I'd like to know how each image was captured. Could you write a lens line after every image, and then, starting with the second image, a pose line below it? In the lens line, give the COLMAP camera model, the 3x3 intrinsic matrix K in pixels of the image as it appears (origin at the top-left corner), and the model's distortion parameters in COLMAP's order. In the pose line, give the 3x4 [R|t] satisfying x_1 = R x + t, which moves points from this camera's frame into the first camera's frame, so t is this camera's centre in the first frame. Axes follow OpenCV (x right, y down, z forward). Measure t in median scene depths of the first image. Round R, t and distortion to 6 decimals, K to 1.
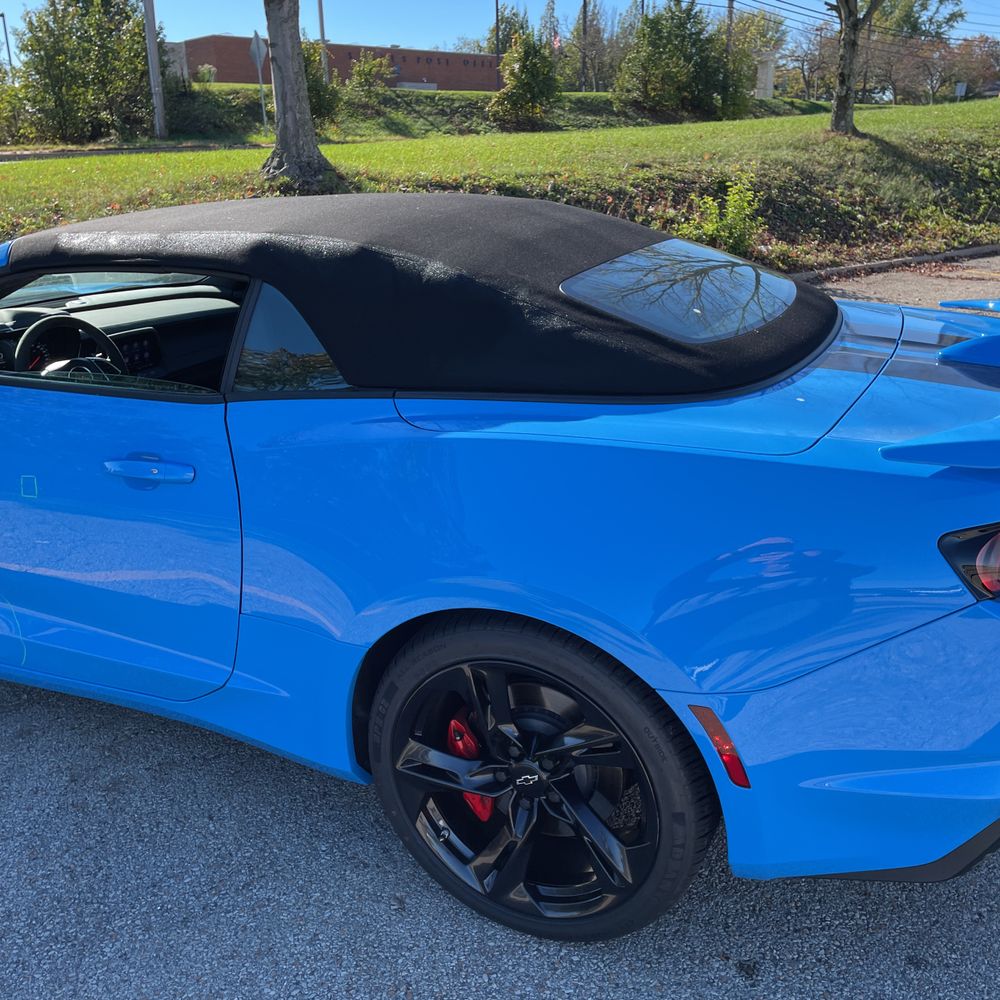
lens RADIAL K [[1004.3, 0, 503.7], [0, 1004.3, 499.8], [0, 0, 1]] dist [0.094339, -0.120653]
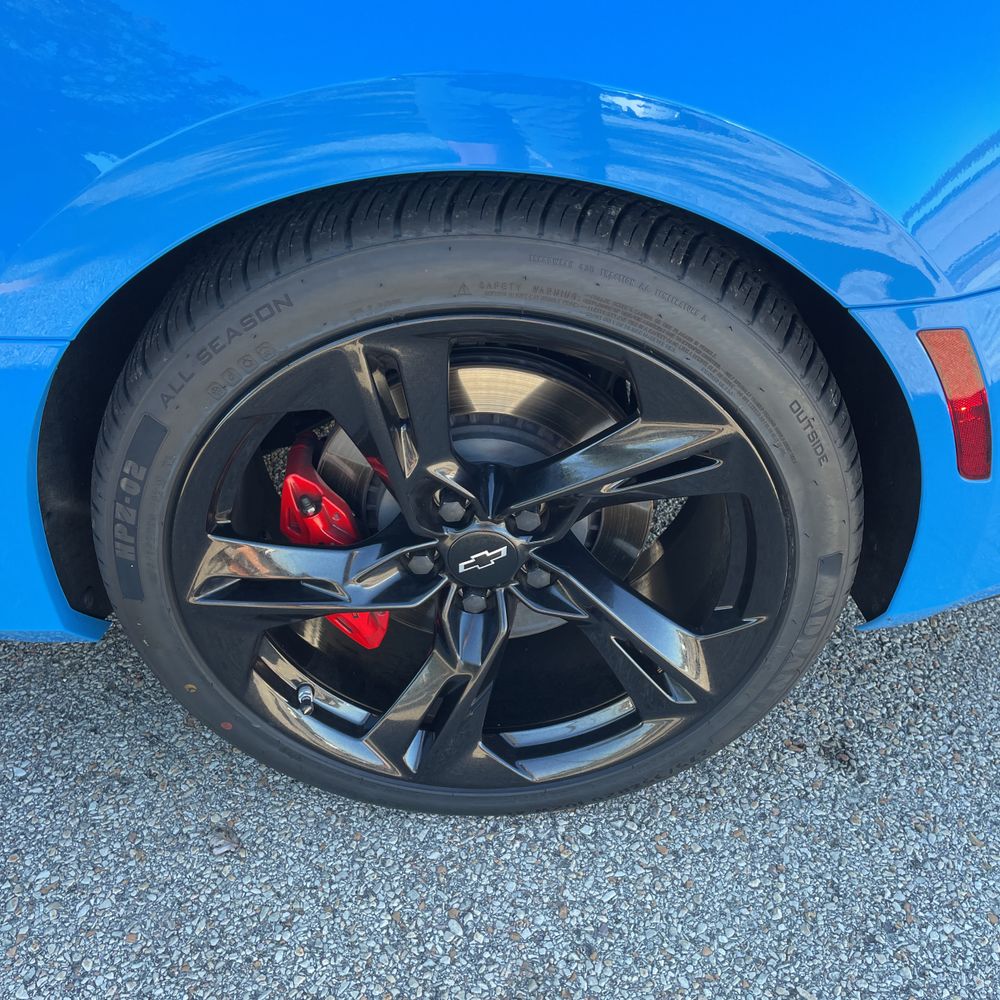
lens RADIAL K [[1004.1, 0, 502.1], [0, 1004.1, 493.8], [0, 0, 1]] dist [0.092500, -0.110113]
pose [[0.902128, -0.214803, 0.374198, -0.139514], [0.101061, 0.948337, 0.300740, 0.100040], [-0.419465, -0.233489, 0.877230, 0.565788]]
